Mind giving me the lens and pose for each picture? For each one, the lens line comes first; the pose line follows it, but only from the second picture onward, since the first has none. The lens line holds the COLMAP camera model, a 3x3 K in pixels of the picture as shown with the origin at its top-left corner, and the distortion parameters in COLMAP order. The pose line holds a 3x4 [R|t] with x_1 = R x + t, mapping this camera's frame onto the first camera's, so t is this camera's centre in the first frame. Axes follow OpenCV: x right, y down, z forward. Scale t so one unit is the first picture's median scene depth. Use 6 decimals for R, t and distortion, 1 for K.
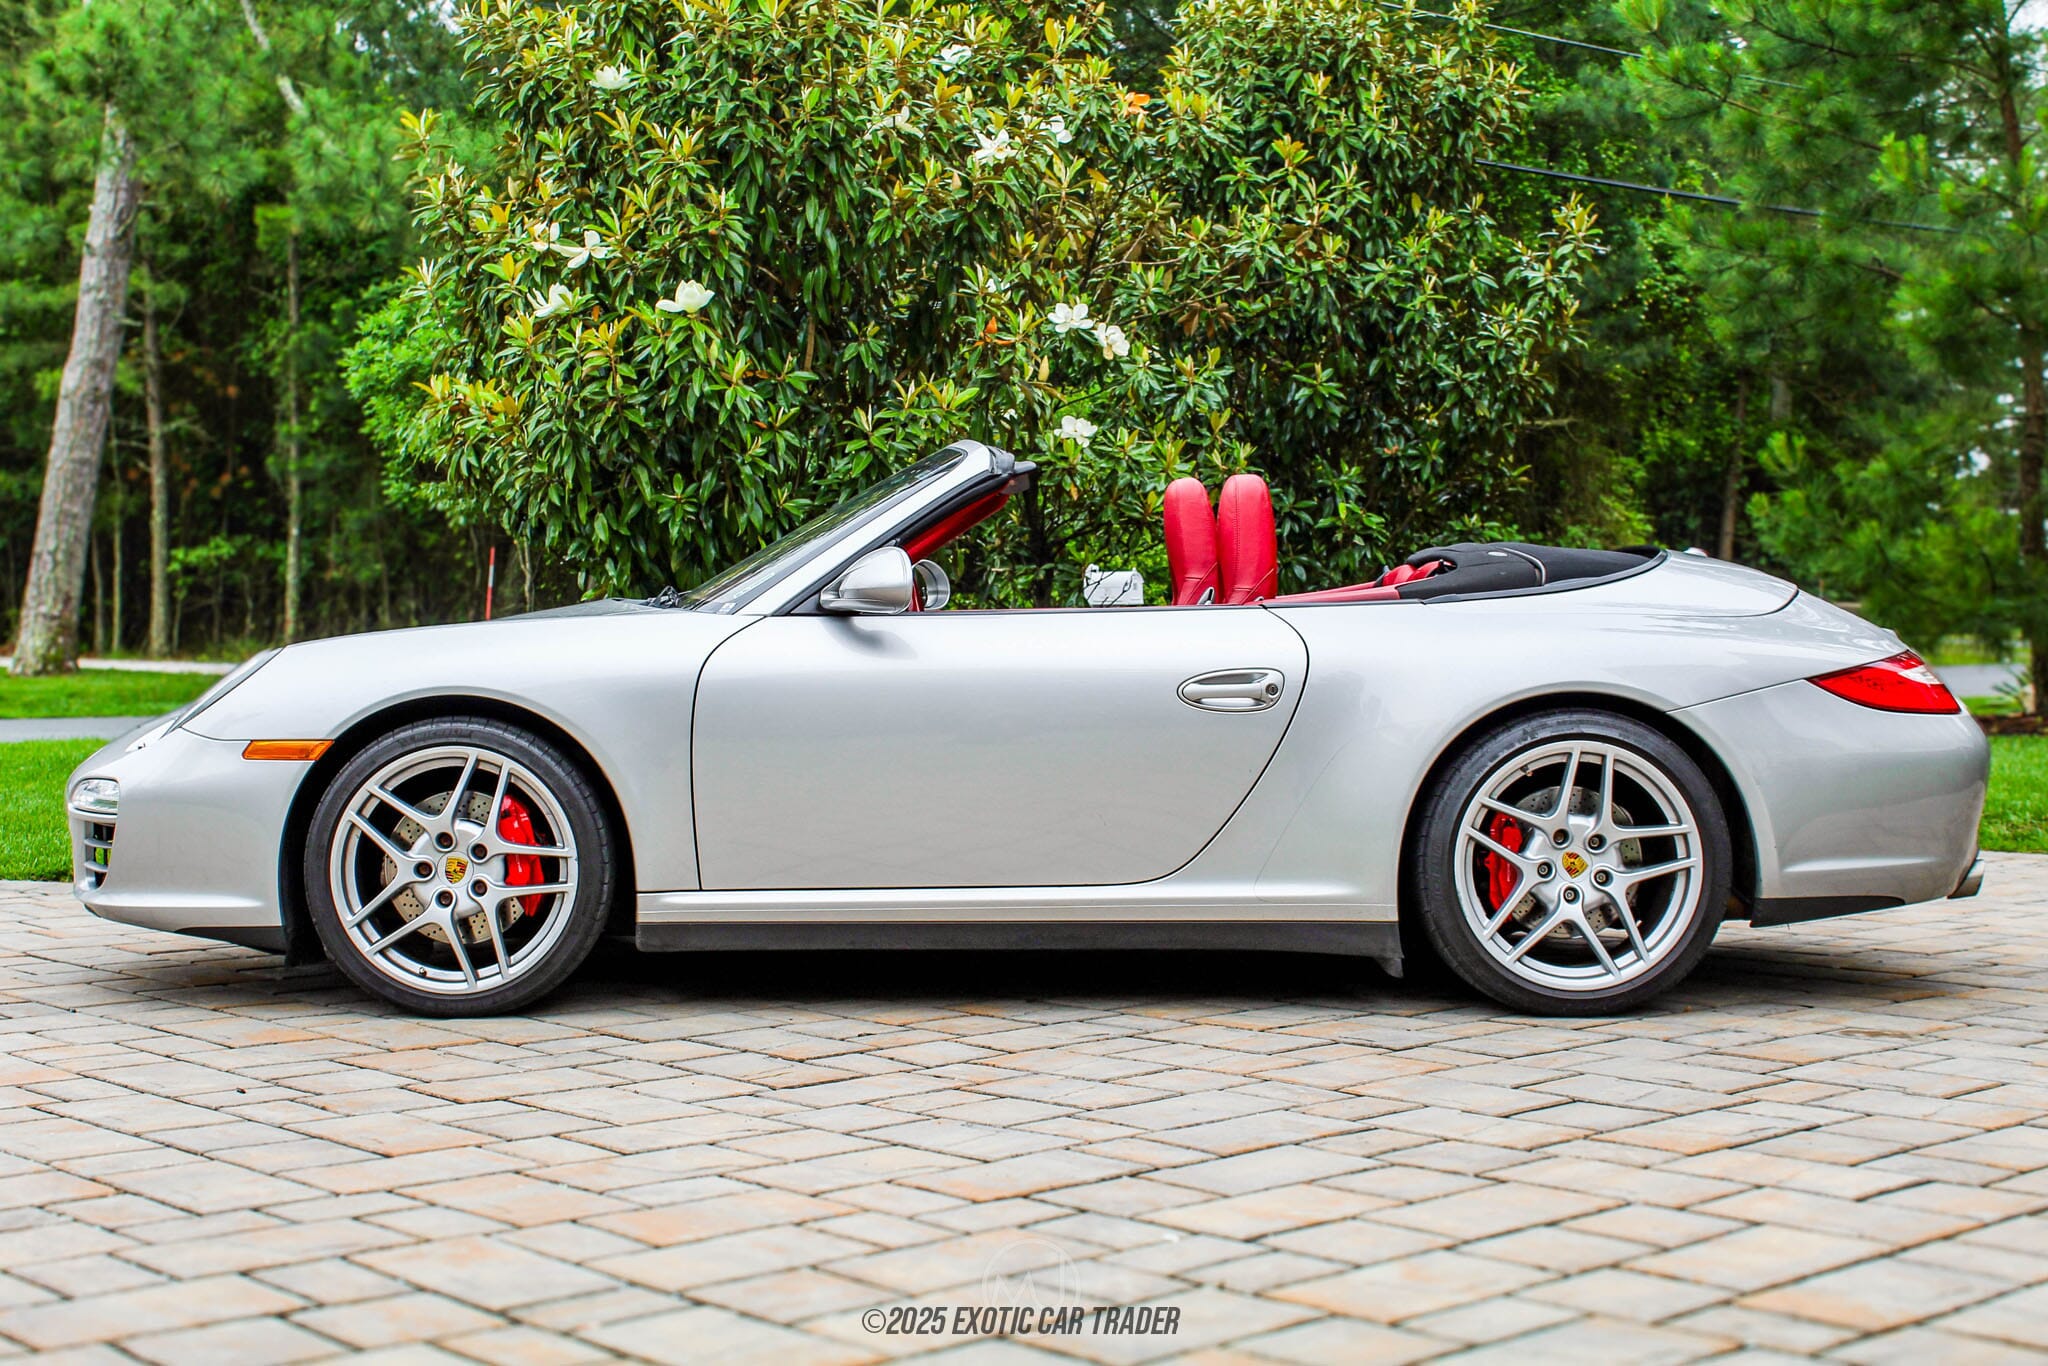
lens RADIAL K [[2932.6, 0, 1024.0], [0, 2932.6, 683.0], [0, 0, 1]] dist [-0.024109, -0.017916]
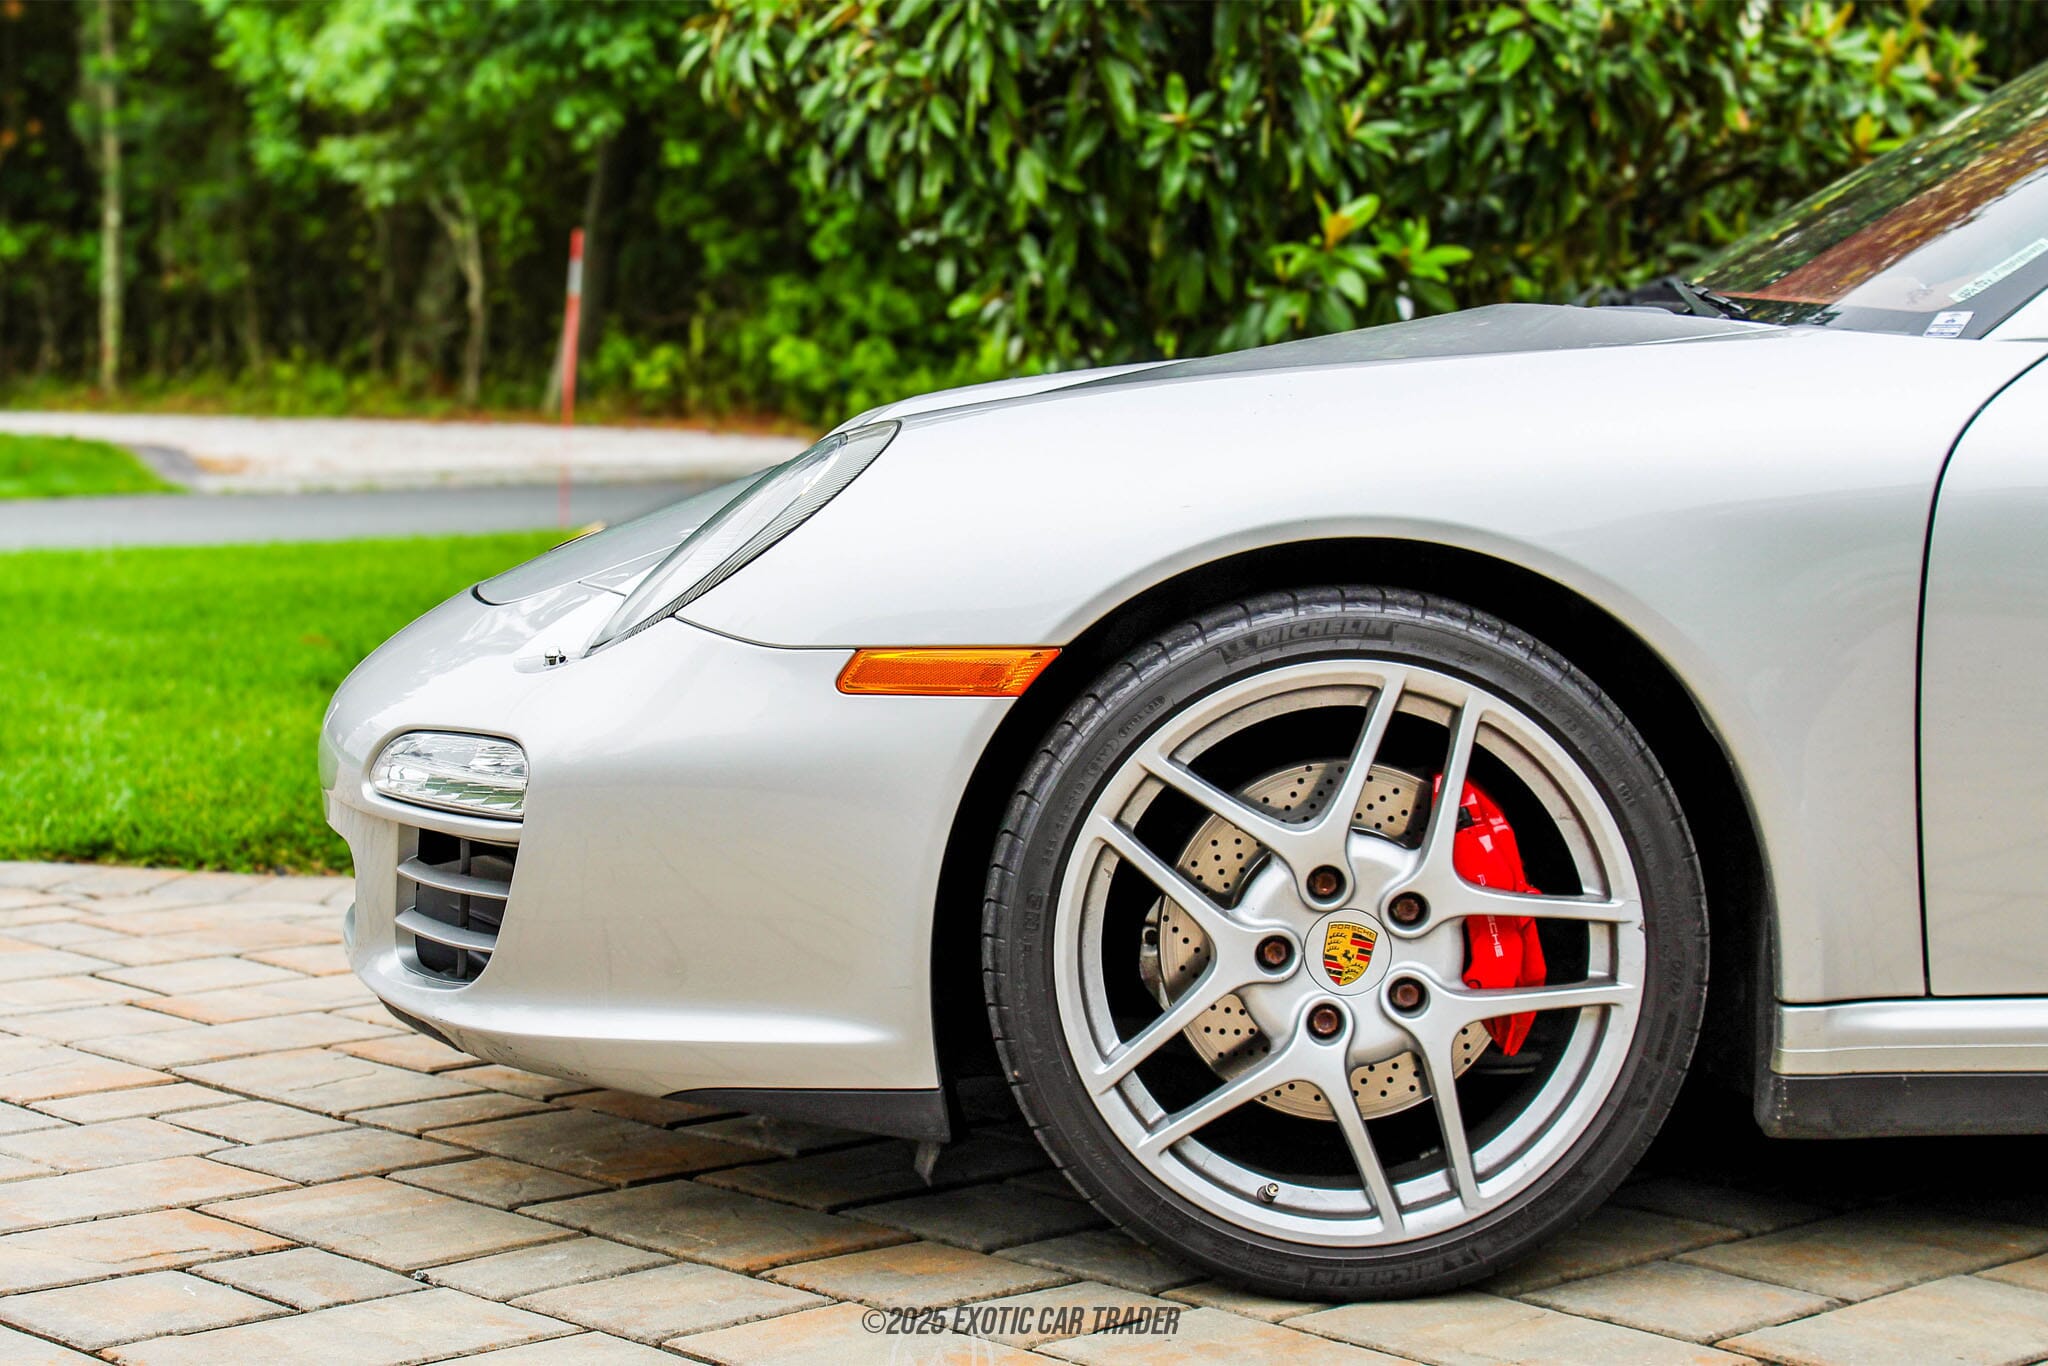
lens RADIAL K [[3914.2, 0, 946.0], [0, 3914.2, 685.9], [0, 0, 1]] dist [0.013551, -0.123970]
pose [[0.999967, -0.004863, -0.006505, -0.234188], [0.005282, 0.997800, 0.066086, -0.011240], [0.006169, -0.066118, 0.997793, 0.416922]]
